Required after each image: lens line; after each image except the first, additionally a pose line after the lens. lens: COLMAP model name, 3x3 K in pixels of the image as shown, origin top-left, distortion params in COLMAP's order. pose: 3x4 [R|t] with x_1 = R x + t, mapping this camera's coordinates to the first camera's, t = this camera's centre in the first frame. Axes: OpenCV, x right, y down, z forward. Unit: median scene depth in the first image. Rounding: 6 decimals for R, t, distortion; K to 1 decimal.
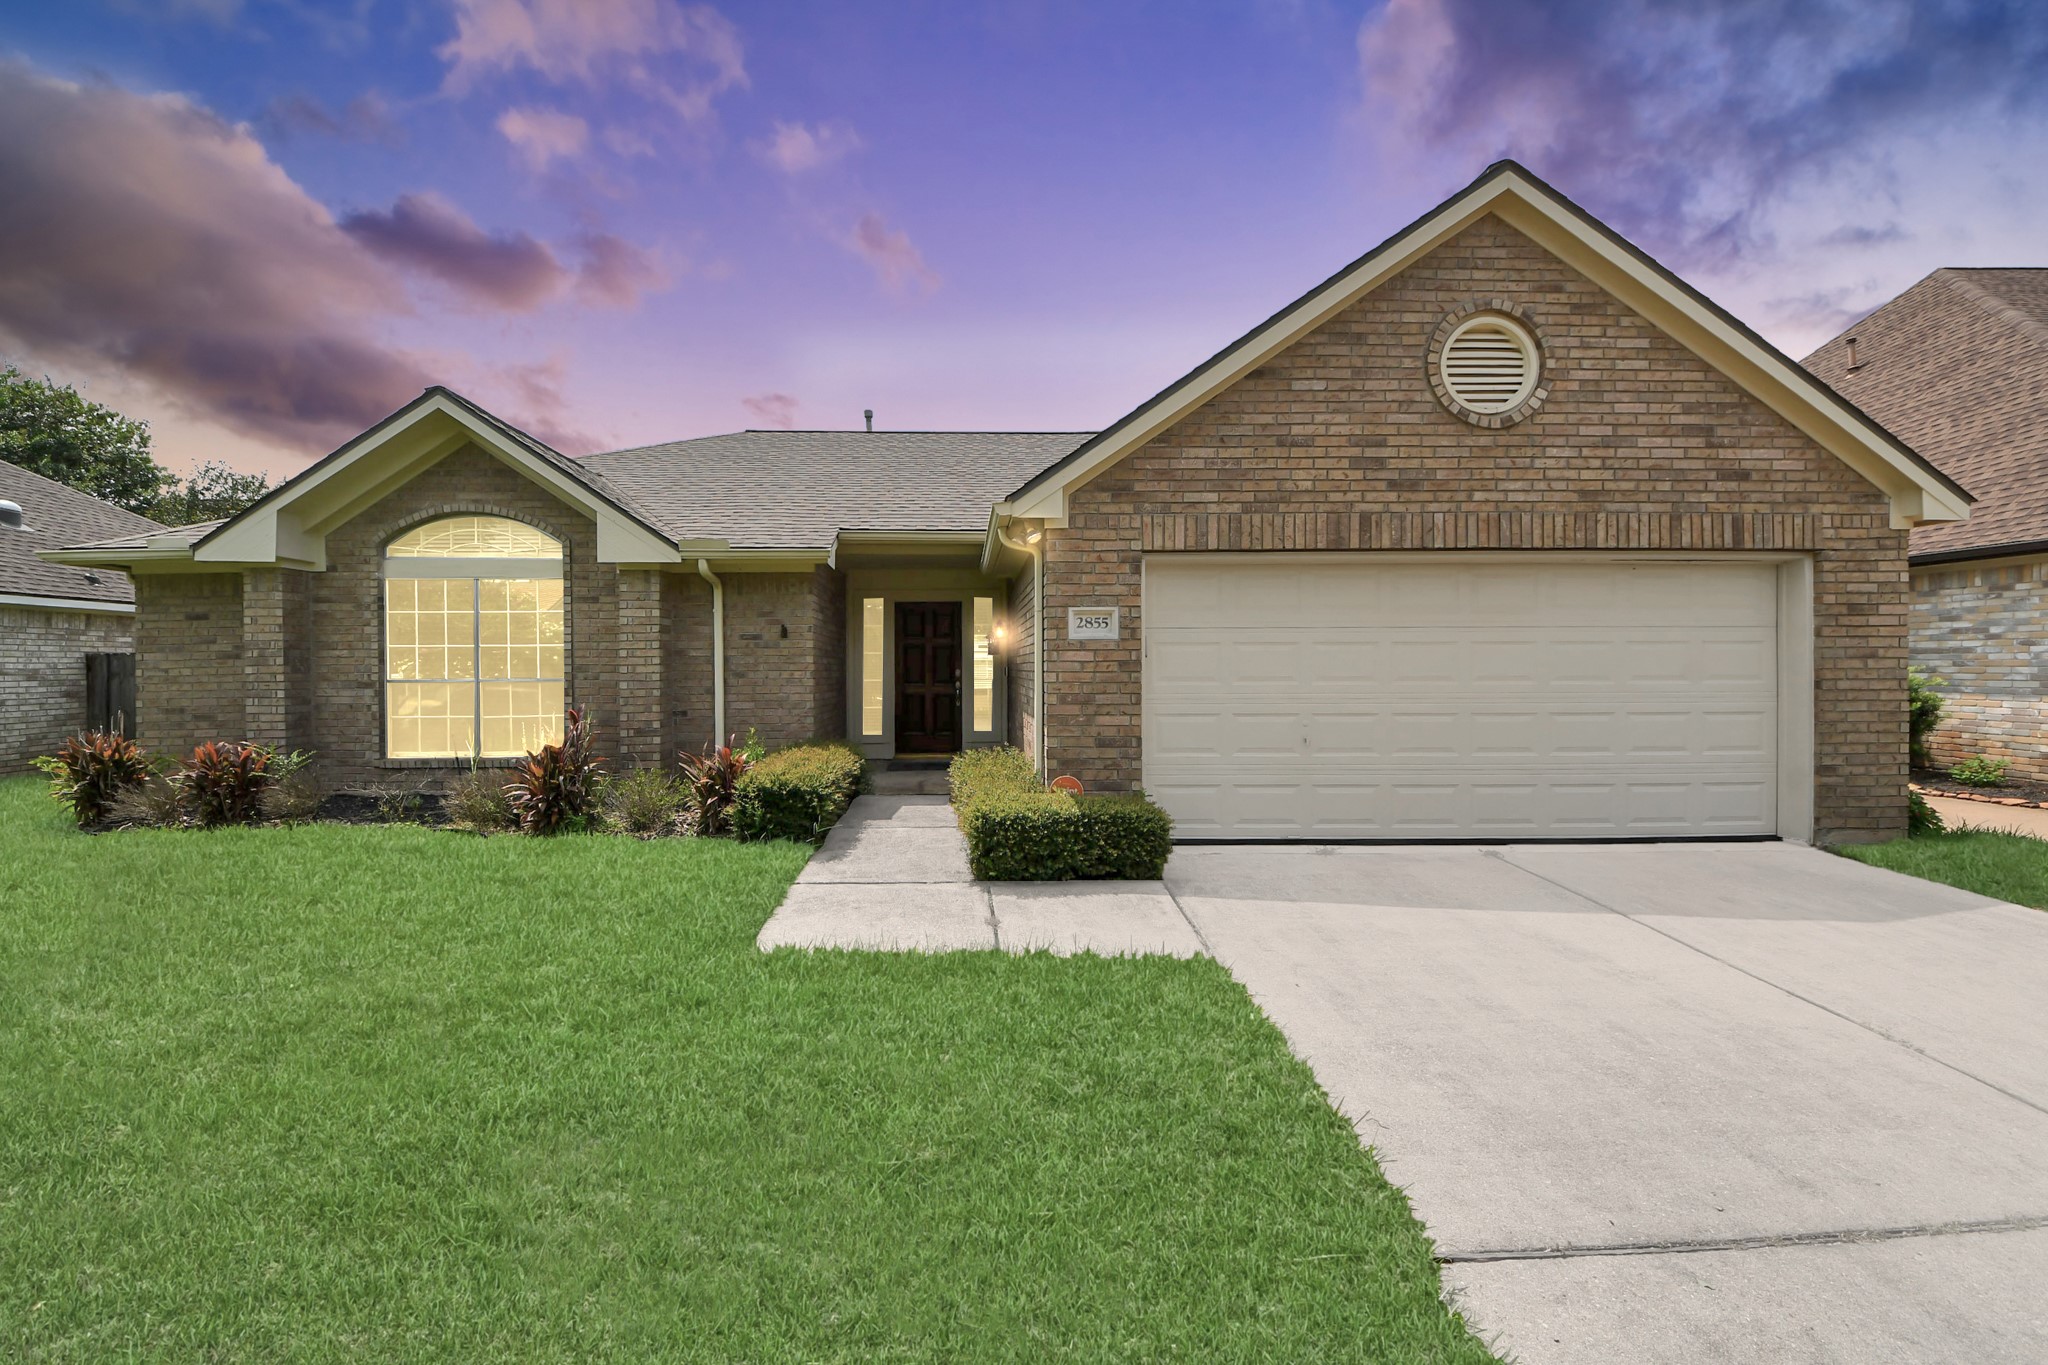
lens RADIAL K [[728.8, 0, 1012.3], [0, 728.8, 690.1], [0, 0, 1]] dist [0.064530, -0.036400]
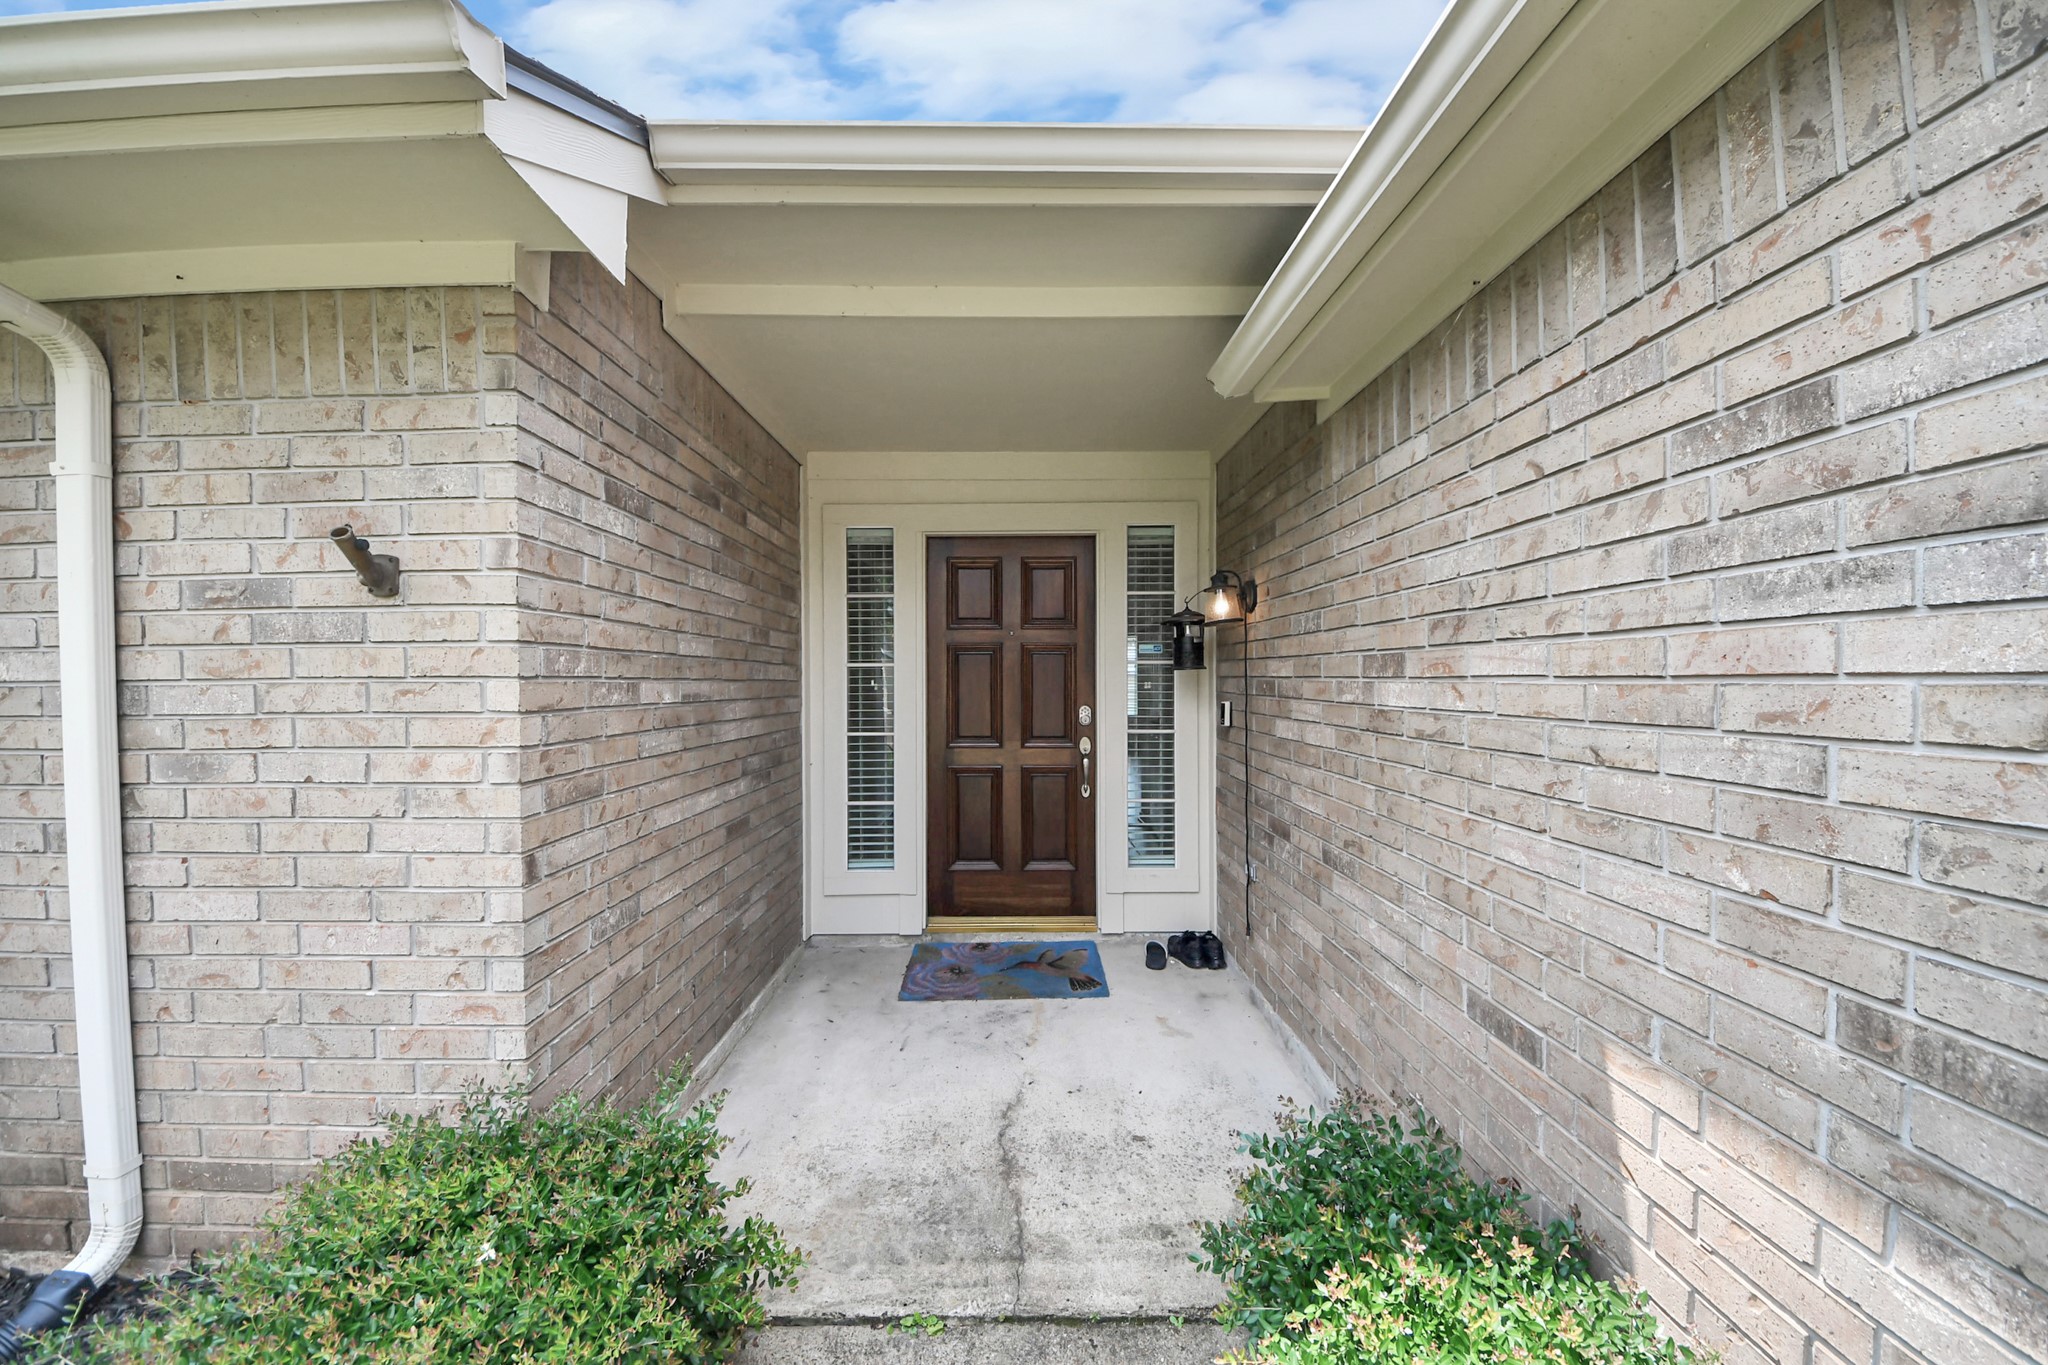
lens RADIAL K [[728.8, 0, 1012.3], [0, 728.8, 690.1], [0, 0, 1]] dist [0.064530, -0.036400]
pose [[0.997301, 0.000018, -0.073421, -0.111306], [-0.001080, 0.999895, -0.014423, -0.040502], [0.073413, 0.014464, 0.997197, 0.792008]]
